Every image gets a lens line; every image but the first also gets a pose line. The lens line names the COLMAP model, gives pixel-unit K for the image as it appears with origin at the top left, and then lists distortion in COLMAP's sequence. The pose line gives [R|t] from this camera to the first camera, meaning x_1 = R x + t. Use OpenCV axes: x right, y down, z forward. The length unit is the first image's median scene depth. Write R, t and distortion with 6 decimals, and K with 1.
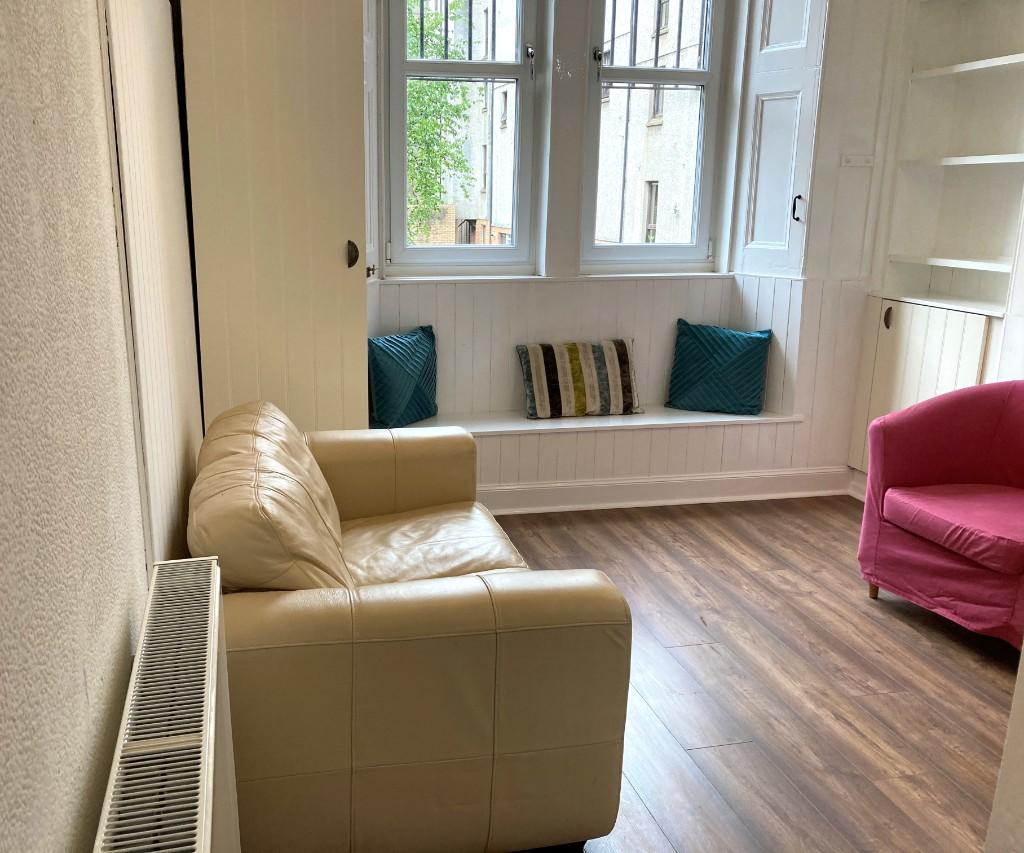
lens RADIAL K [[888.4, 0, 512.0], [0, 888.4, 426.5], [0, 0, 1]] dist [0.003861, 0.000597]
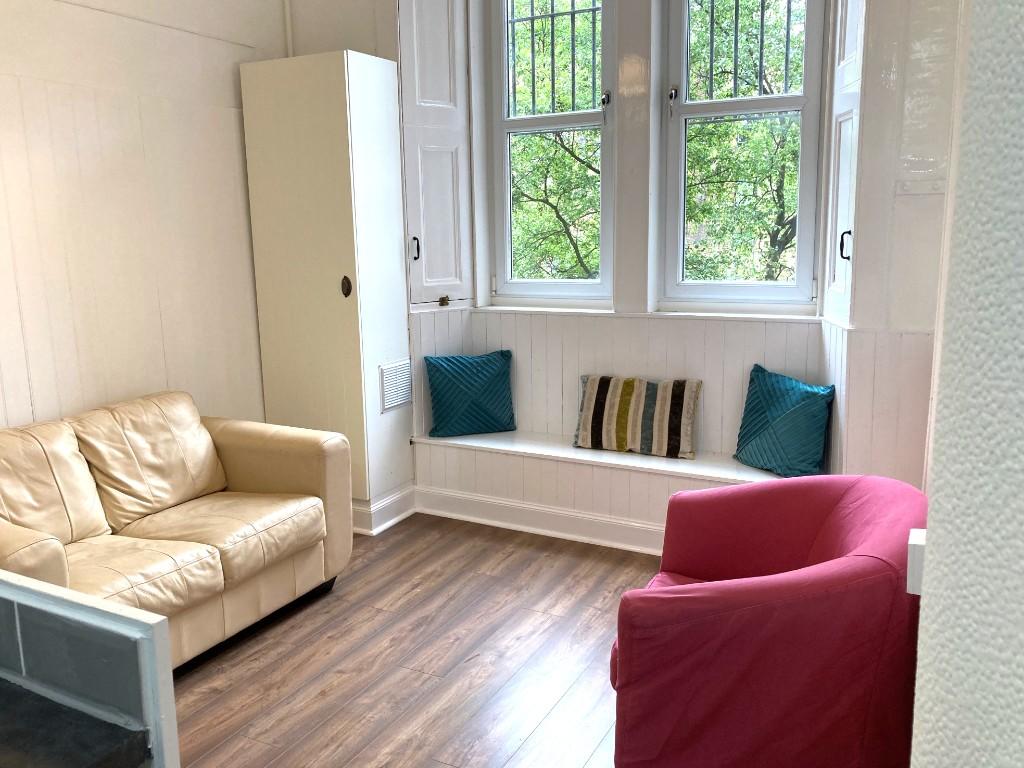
lens RADIAL K [[844.9, 0, 512.0], [0, 844.9, 384.0], [0, 0, 1]] dist [0.002546, -0.000084]
pose [[0.766173, 0.098746, -0.635003, 0.582330], [-0.141033, 0.989872, -0.016236, -0.054624], [0.626968, 0.101995, 0.772339, 0.184922]]
